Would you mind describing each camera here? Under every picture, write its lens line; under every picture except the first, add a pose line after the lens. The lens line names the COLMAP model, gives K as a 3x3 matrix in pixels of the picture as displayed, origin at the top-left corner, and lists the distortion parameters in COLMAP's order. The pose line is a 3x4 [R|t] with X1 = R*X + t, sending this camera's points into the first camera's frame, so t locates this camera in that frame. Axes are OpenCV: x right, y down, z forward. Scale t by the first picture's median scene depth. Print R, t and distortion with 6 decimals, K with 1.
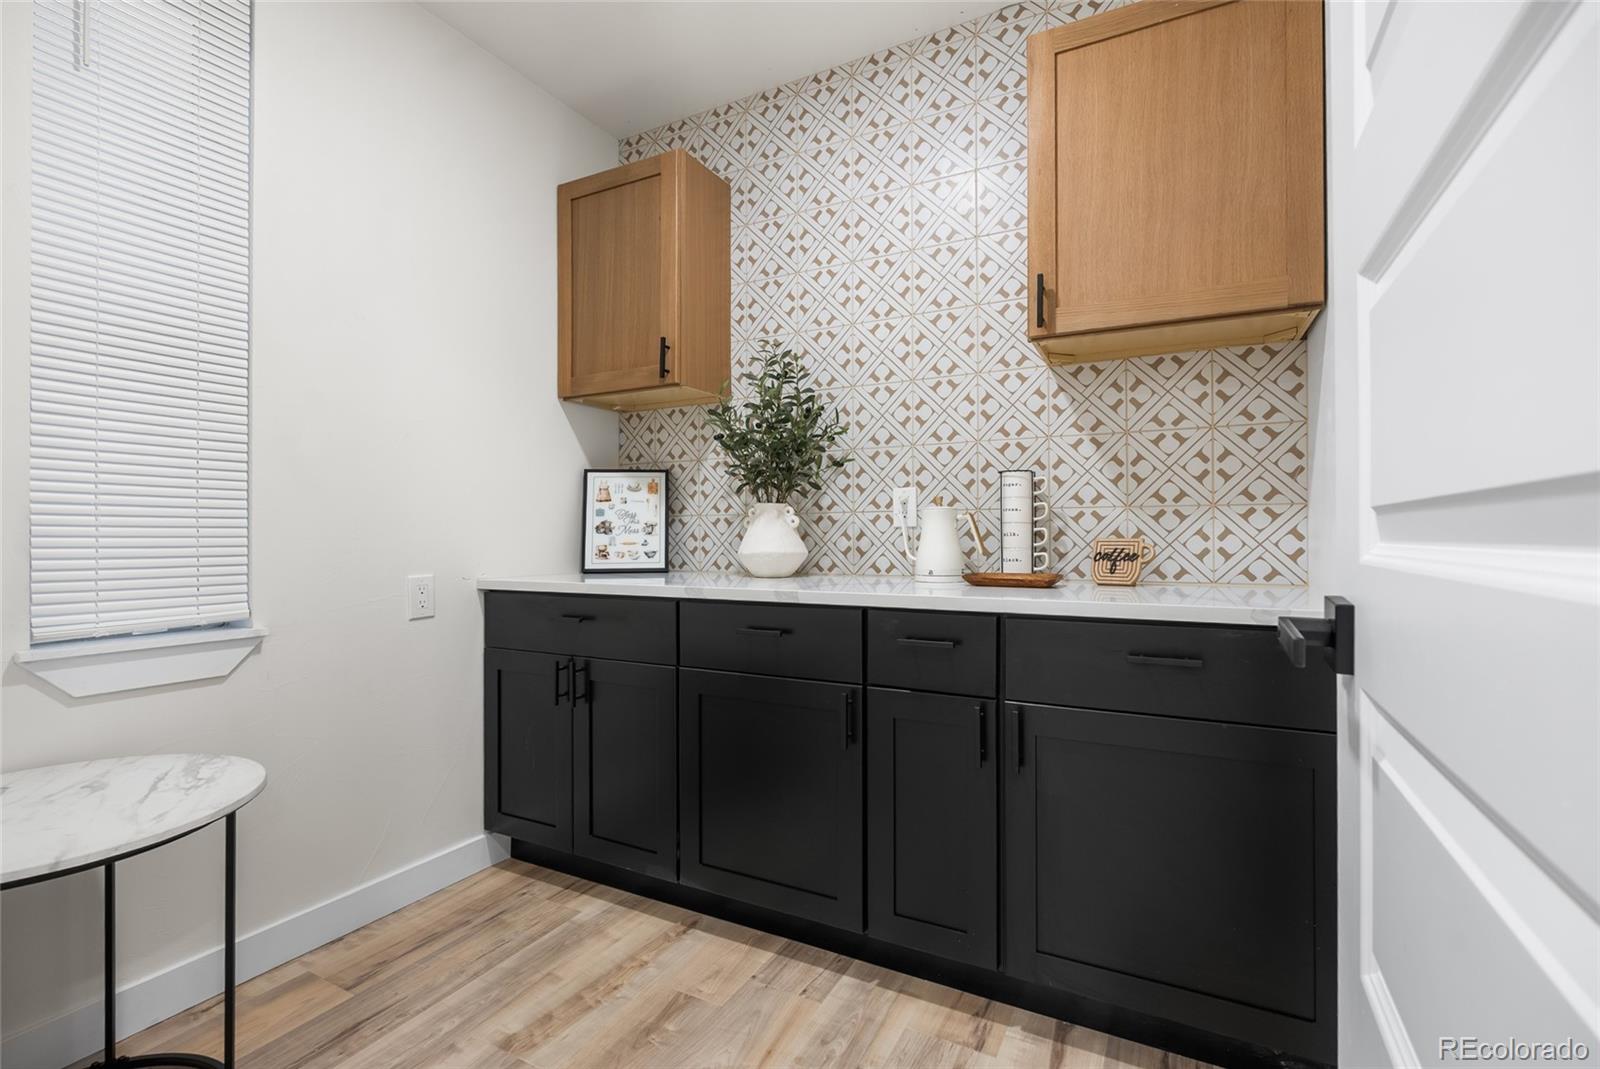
lens RADIAL K [[713.7, 0, 802.0], [0, 713.7, 529.9], [0, 0, 1]] dist [-0.002865, -0.000680]
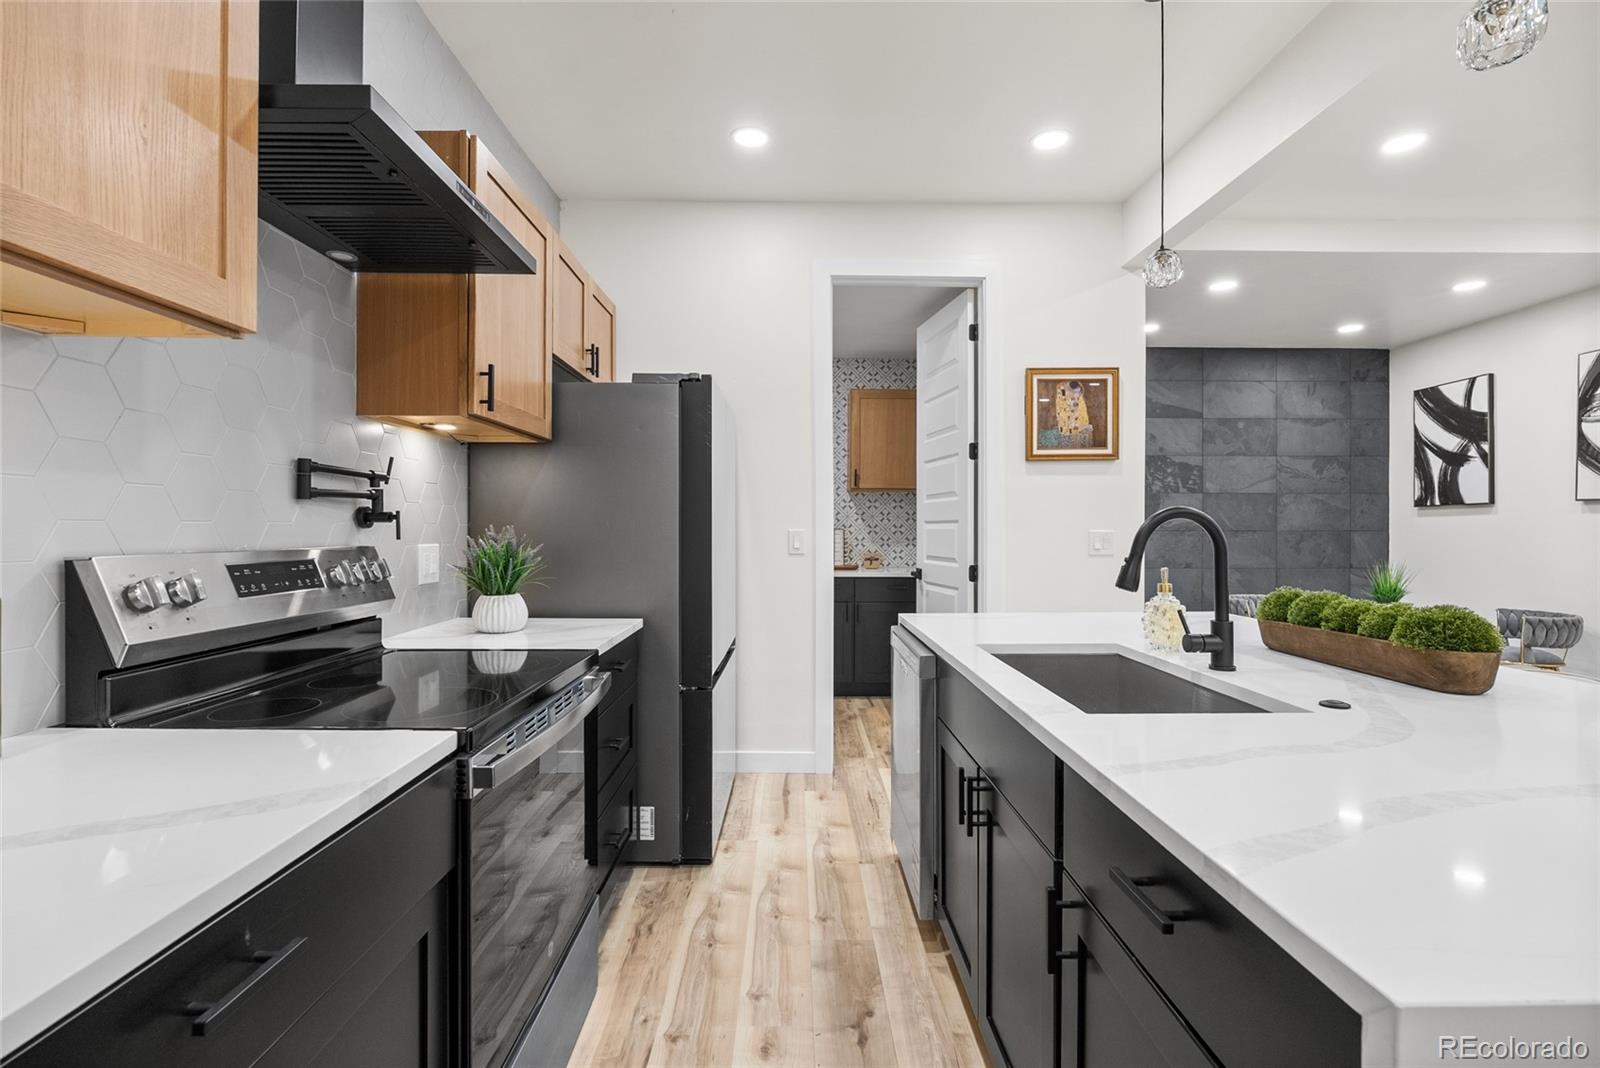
lens RADIAL K [[713.7, 0, 802.7], [0, 713.7, 526.4], [0, 0, 1]] dist [-0.002865, -0.000680]
pose [[0.878800, 0.005200, 0.477161, -1.025493], [-0.007812, 0.999963, 0.003490, -0.089593], [-0.477126, -0.006794, 0.878809, -1.236465]]
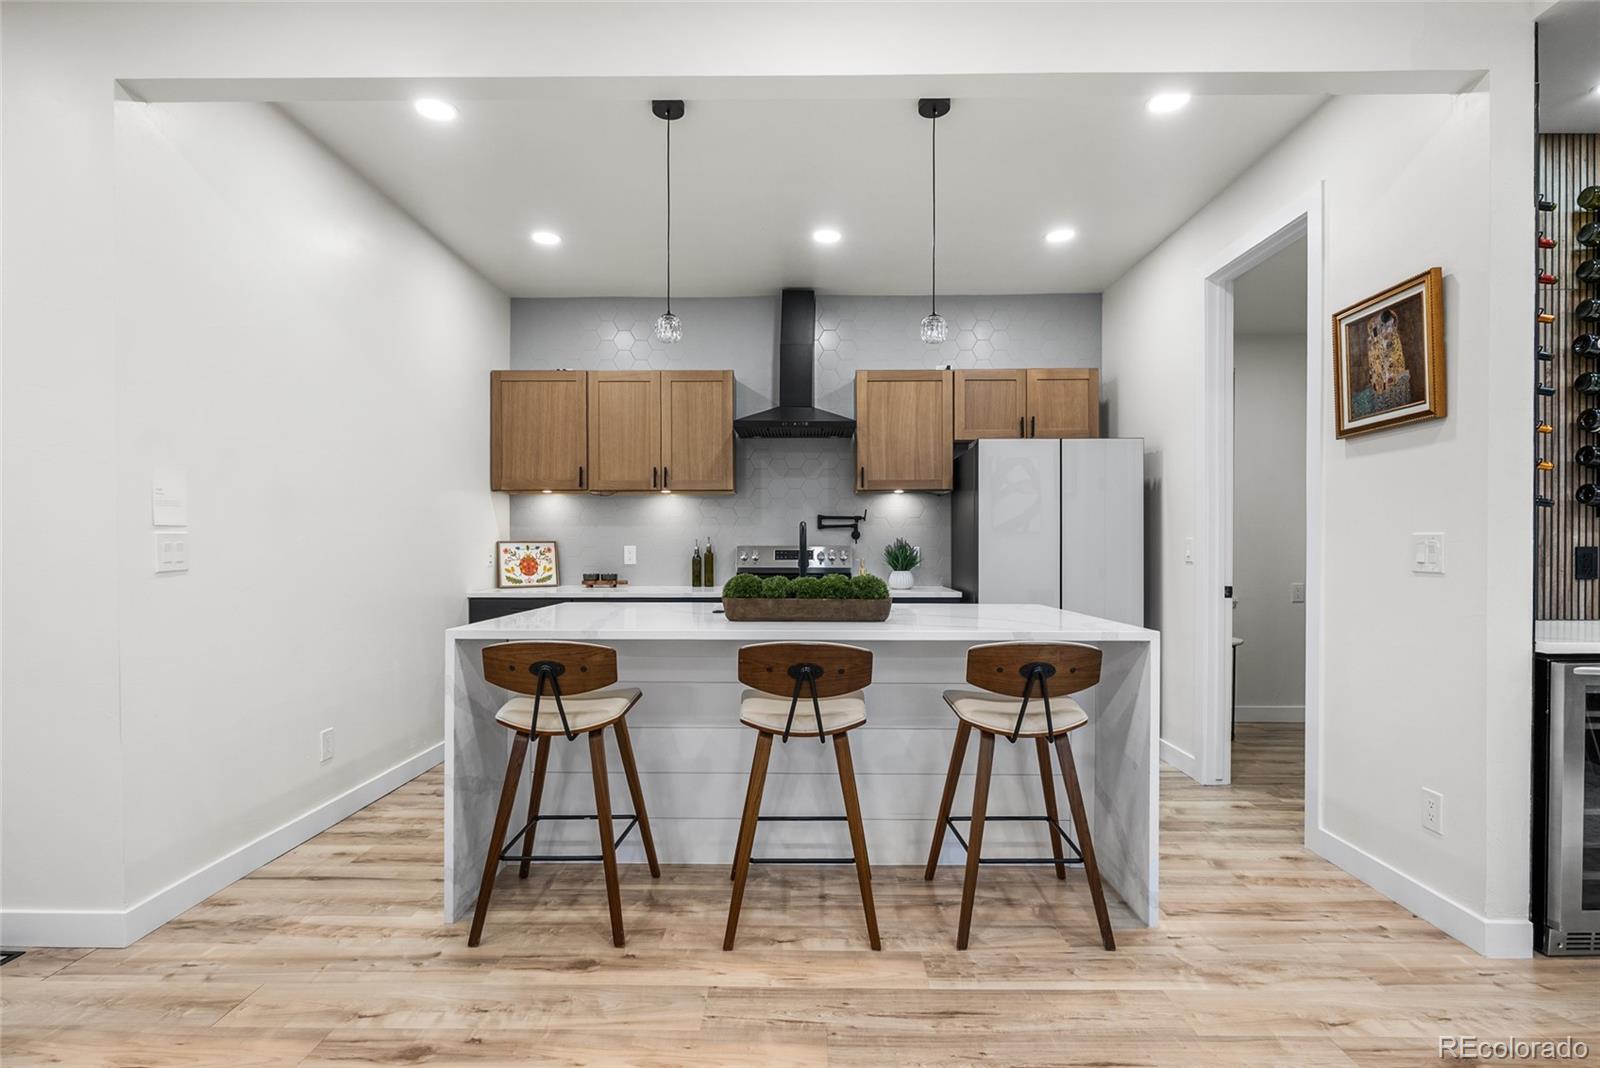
lens RADIAL K [[775.2, 0, 796.6], [0, 775.2, 553.8], [0, 0, 1]] dist [-0.003647, -0.000212]
pose [[0.454150, 0.010165, -0.890867, 0.863167], [0.005420, 0.999885, 0.014172, -0.071317], [0.890909, -0.011265, 0.454043, -1.435710]]
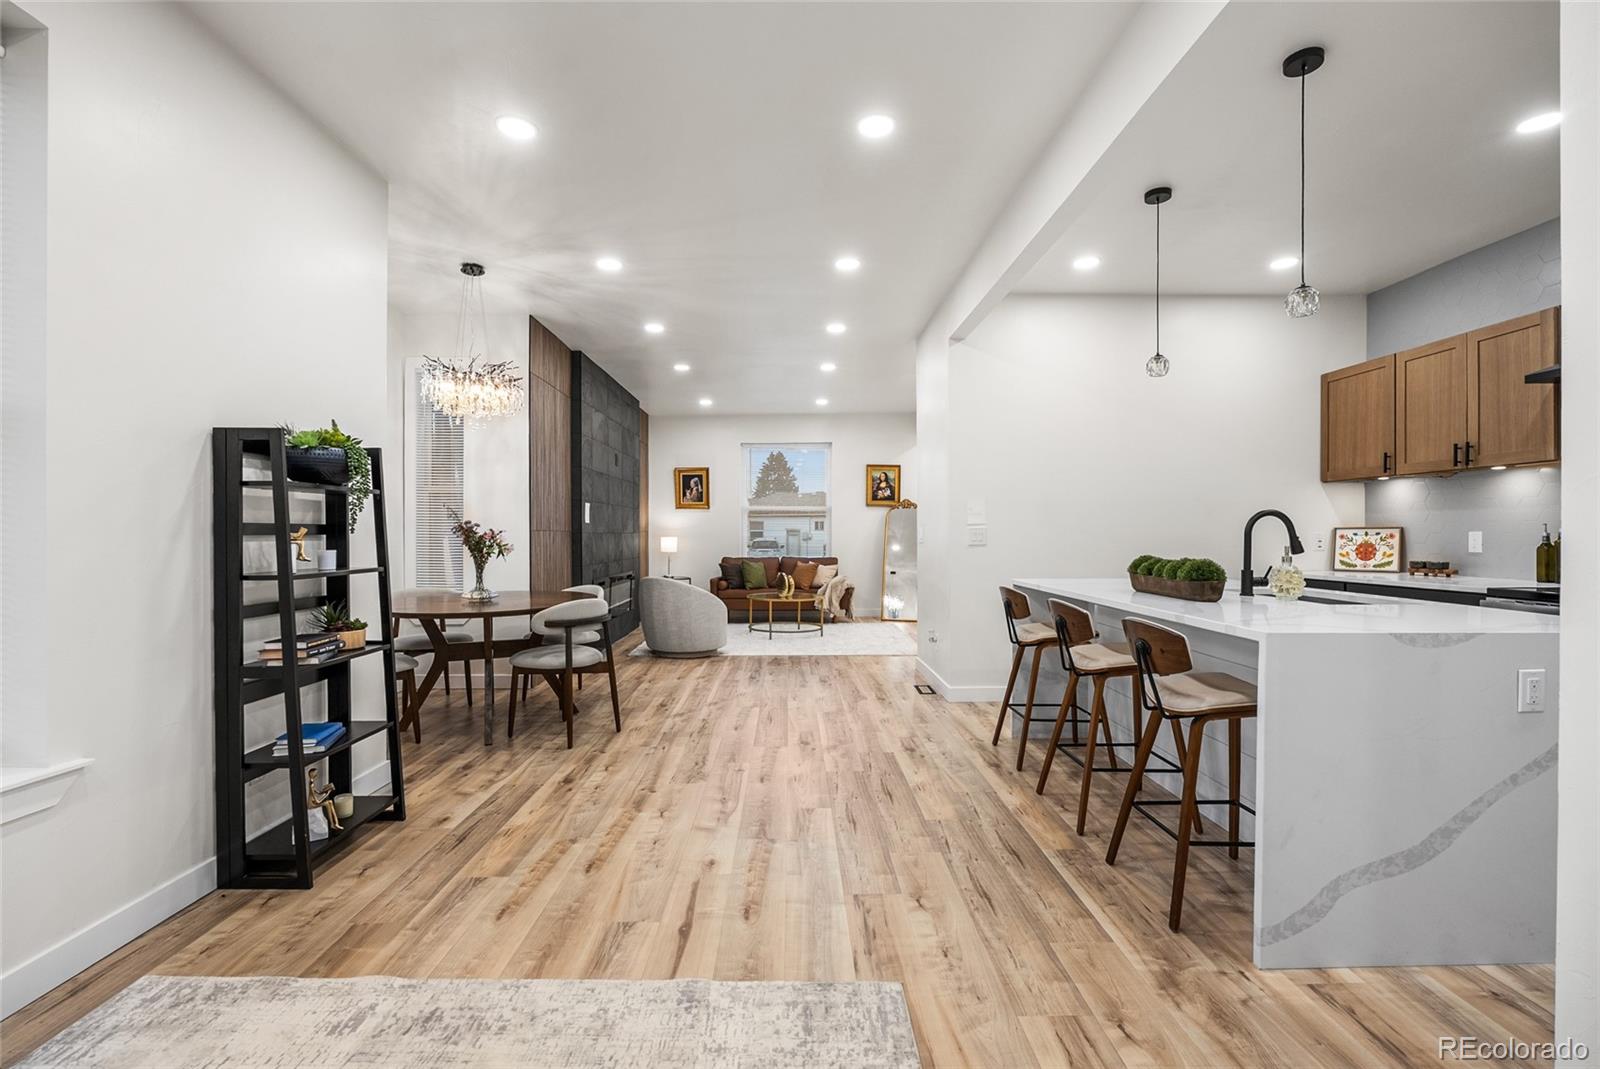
lens RADIAL K [[713.7, 0, 797.0], [0, 713.7, 541.6], [0, 0, 1]] dist [-0.002865, -0.000680]
pose [[-0.880983, 0.010256, -0.473037, 1.036250], [0.008048, 0.999945, 0.006692, -0.065700], [0.473080, 0.002089, -0.881017, -0.045428]]
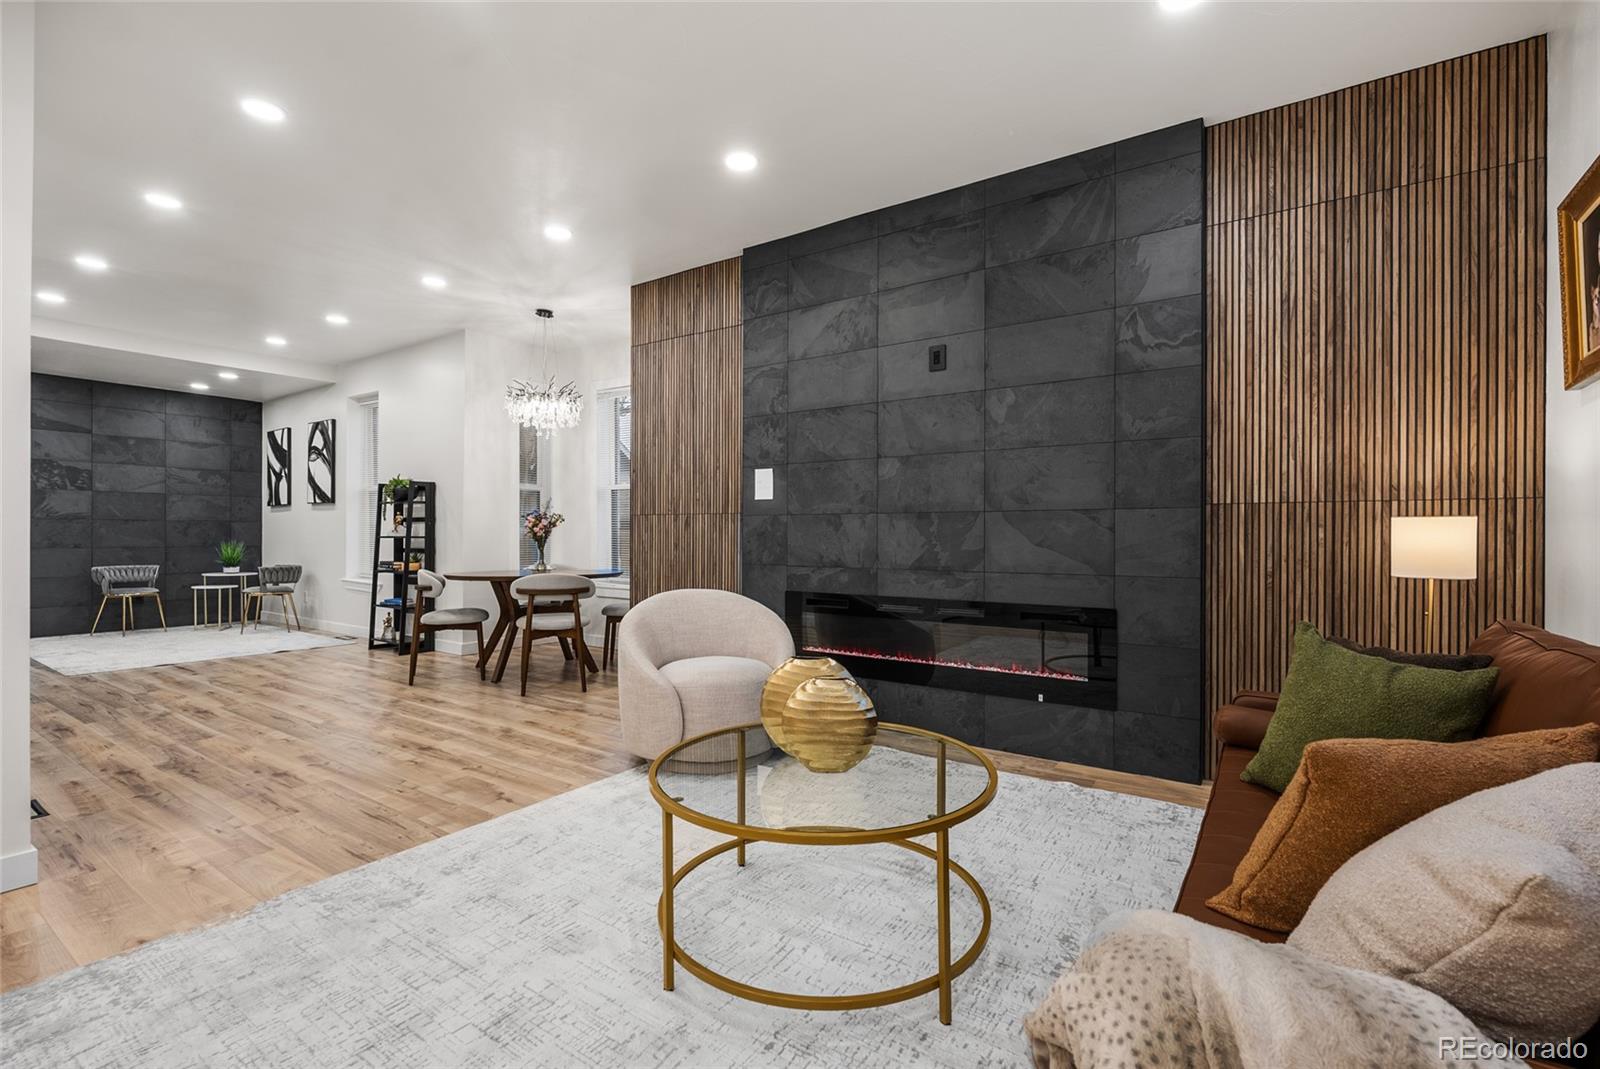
lens RADIAL K [[713.7, 0, 800.0], [0, 713.7, 537.1], [0, 0, 1]] dist [-0.002865, -0.000680]
pose [[0.118440, 0.000361, 0.992961, -1.488212], [-0.010709, 0.999942, 0.000914, -0.031078], [-0.992904, -0.010742, 0.118437, -3.377771]]
